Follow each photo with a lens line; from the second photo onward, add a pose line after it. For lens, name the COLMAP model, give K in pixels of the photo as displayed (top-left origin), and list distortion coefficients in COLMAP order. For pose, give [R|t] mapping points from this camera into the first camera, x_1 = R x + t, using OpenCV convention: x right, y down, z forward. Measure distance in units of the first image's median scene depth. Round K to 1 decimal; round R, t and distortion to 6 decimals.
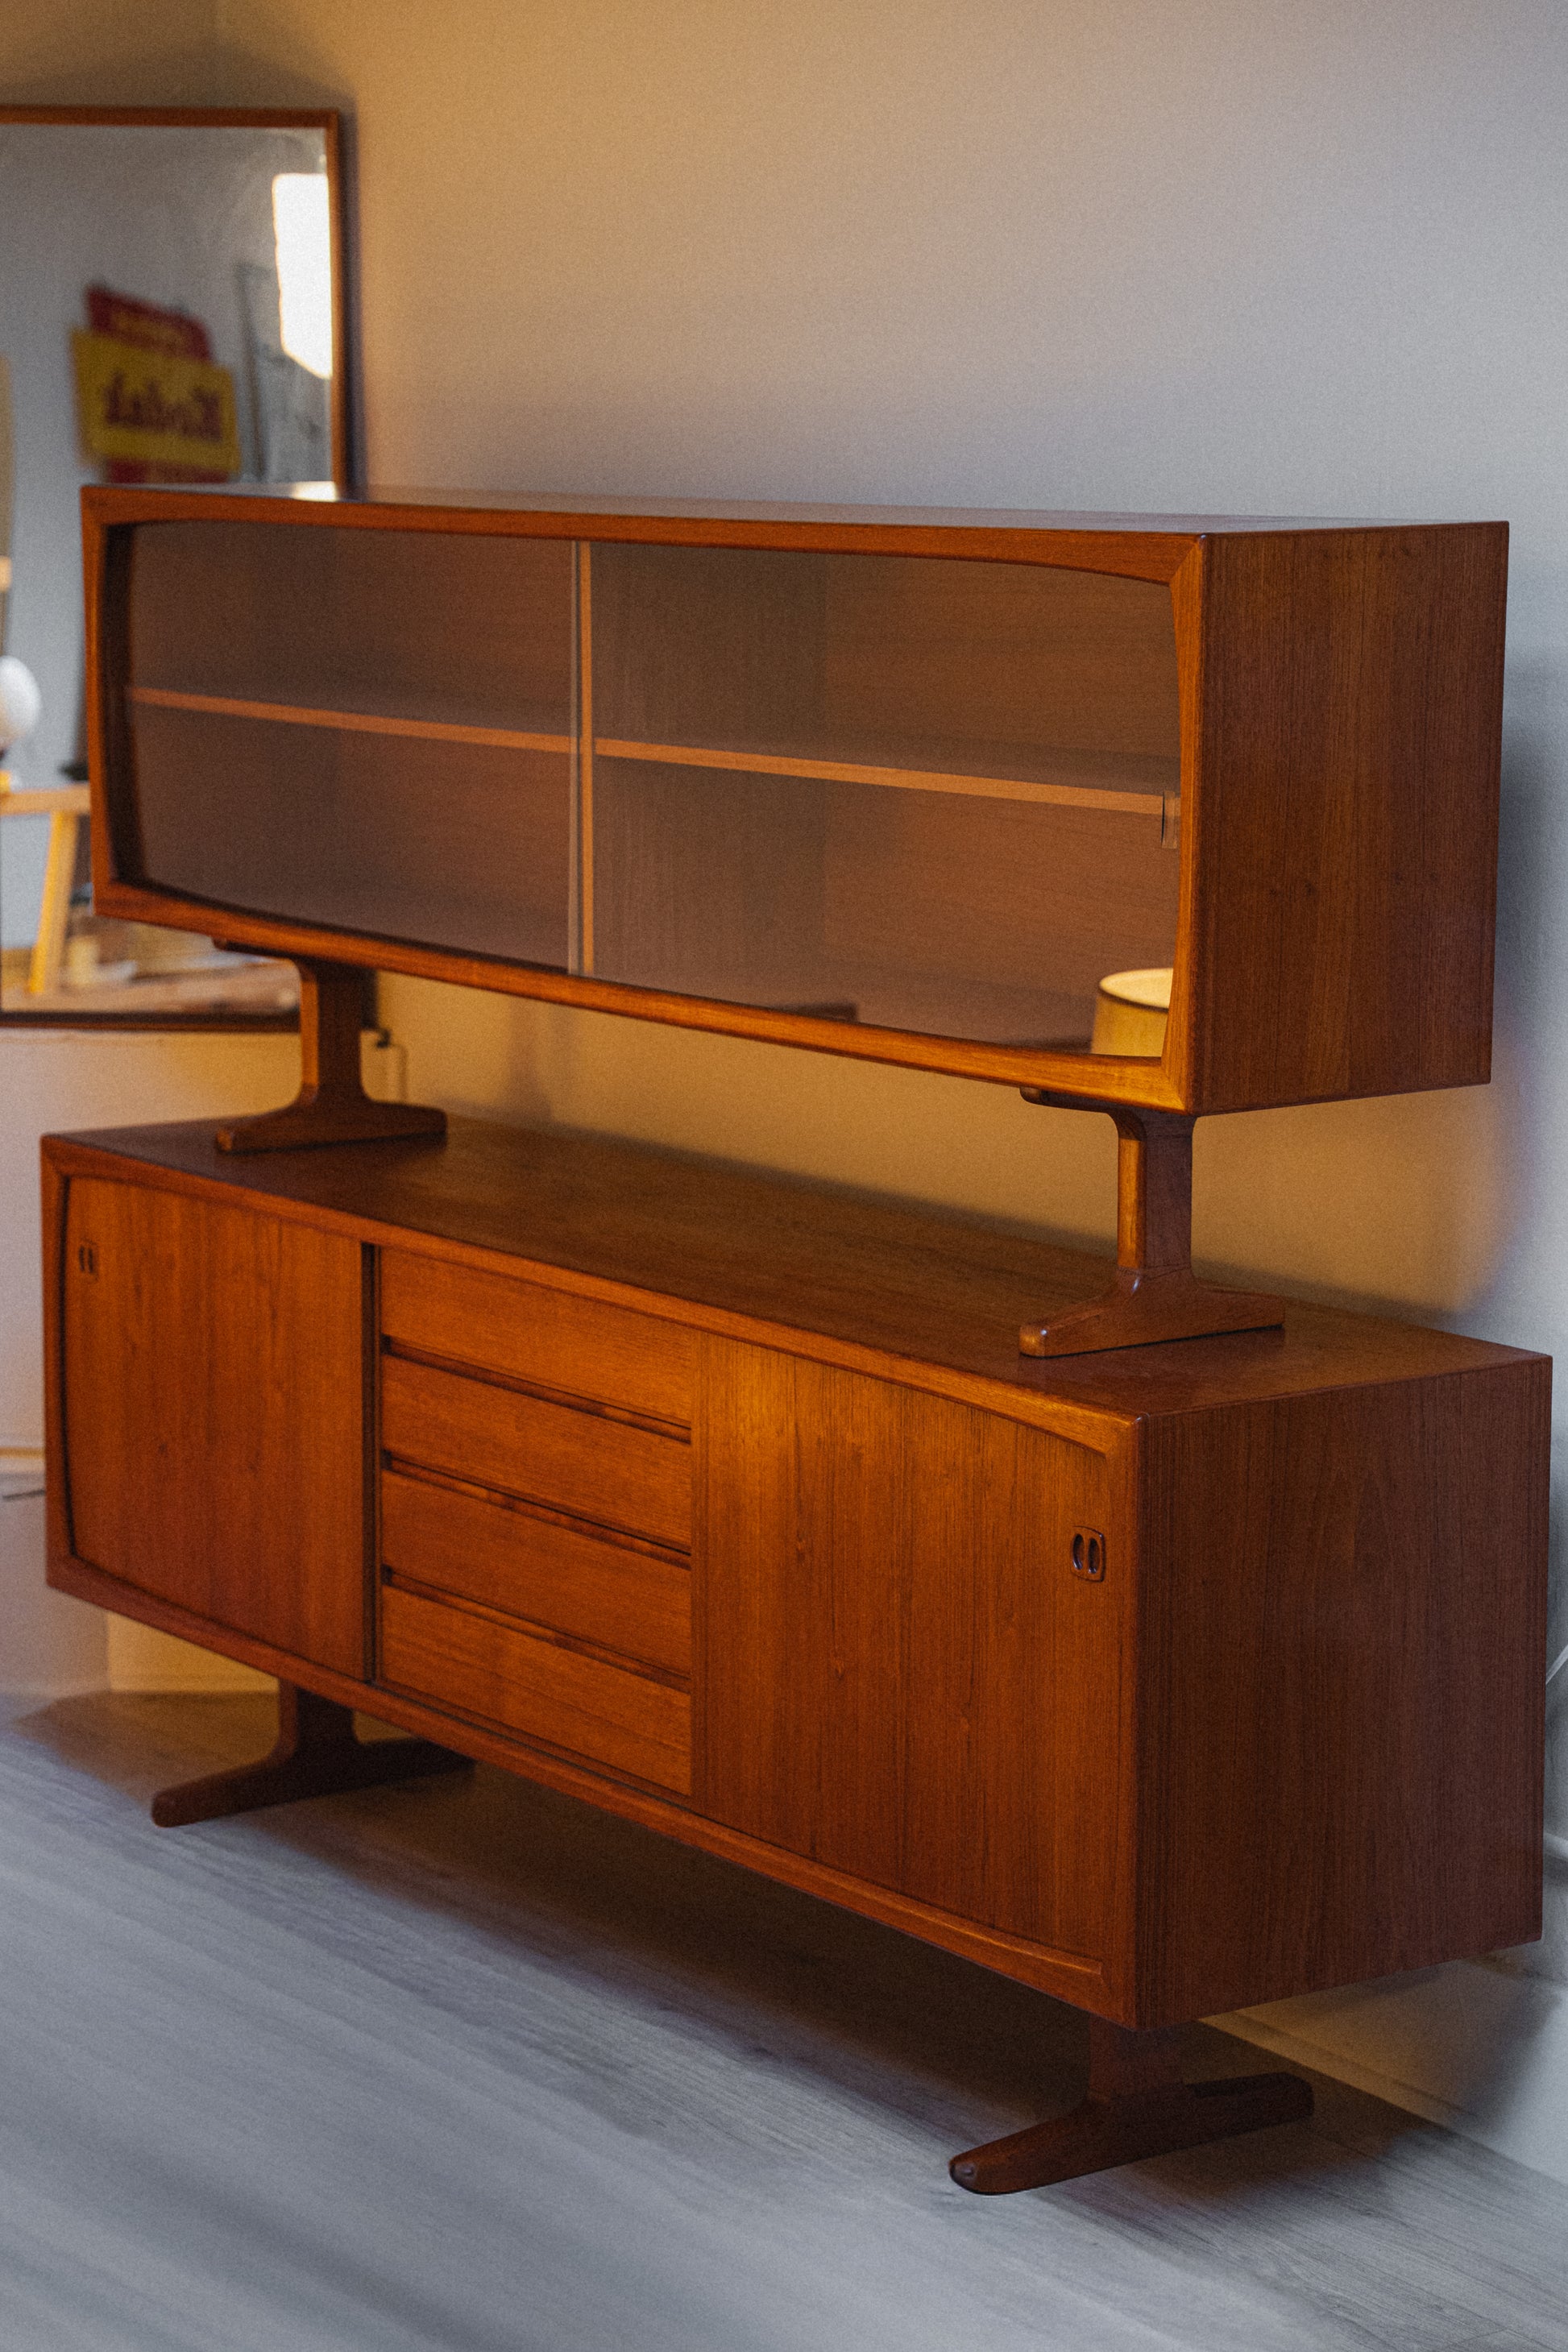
lens RADIAL K [[4407.4, 0, 784.0], [0, 4407.4, 1176.0], [0, 0, 1]] dist [0.438123, -0.099175]
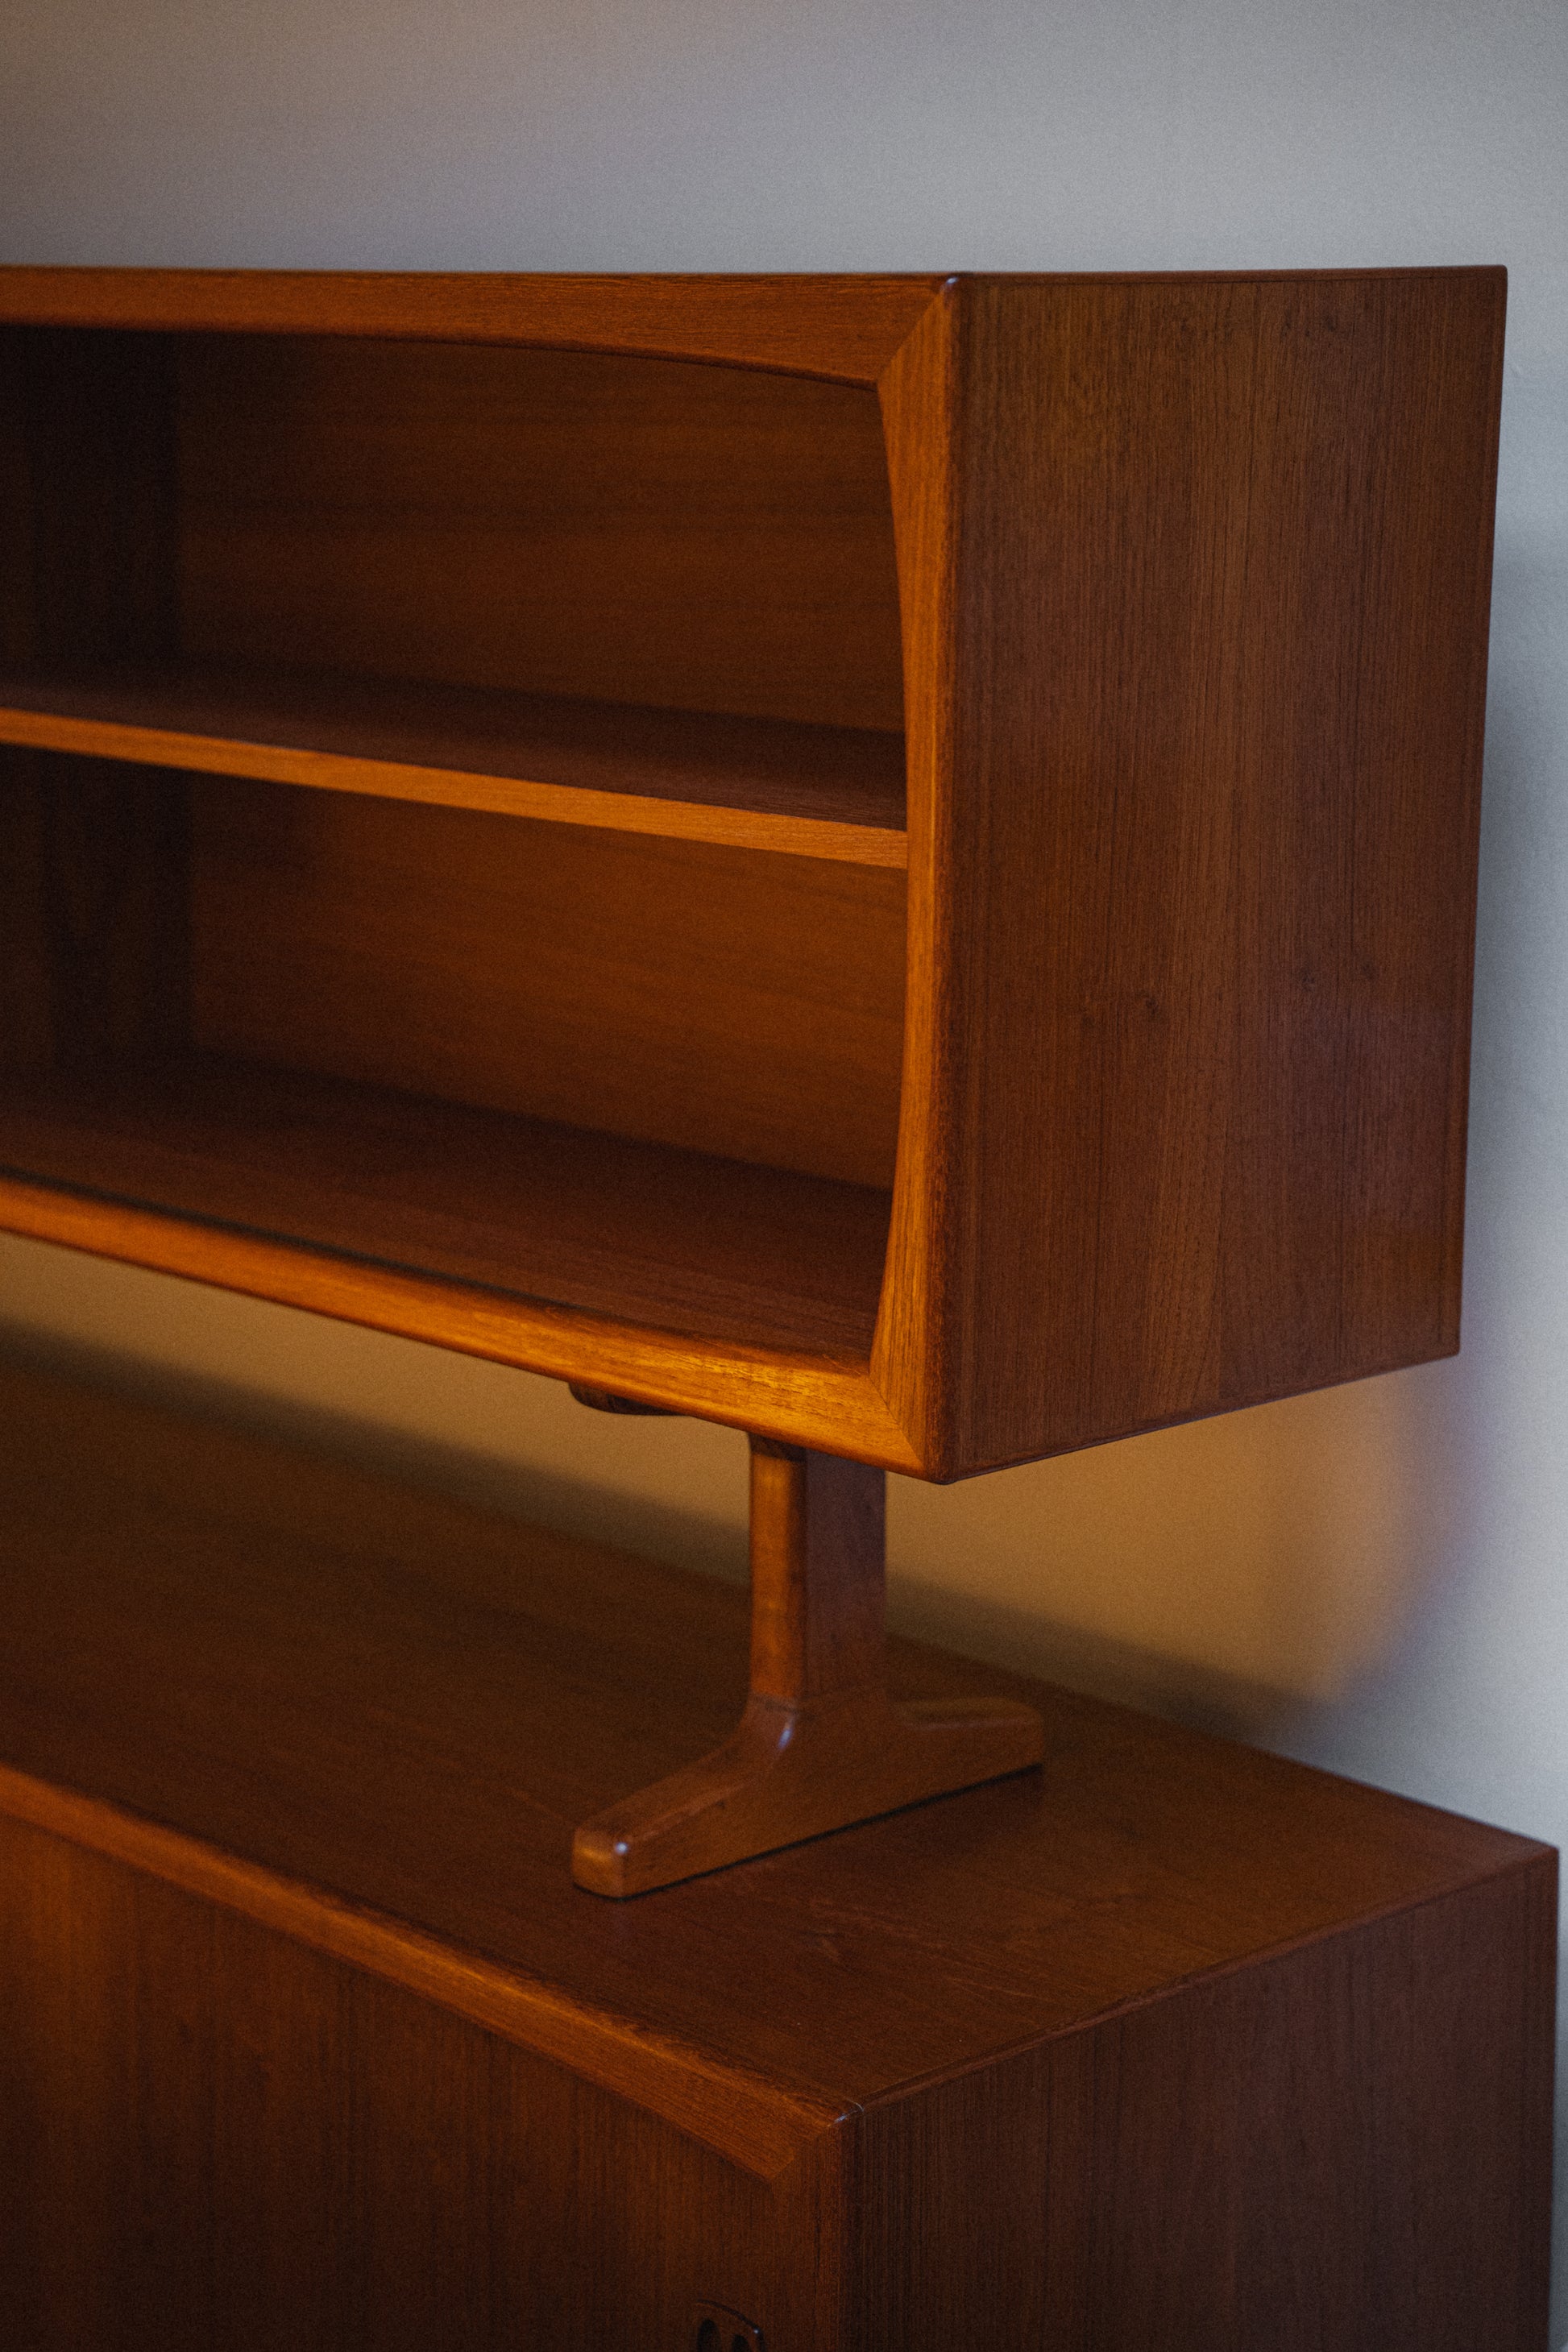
lens RADIAL K [[4407.4, 0, 784.0], [0, 4407.4, 1176.0], [0, 0, 1]] dist [0.438123, -0.099175]
pose [[0.991433, -0.023340, 0.128511, 0.010658], [0.019775, 0.999385, 0.028952, -0.048556], [-0.129108, -0.026163, 0.991285, 0.408169]]
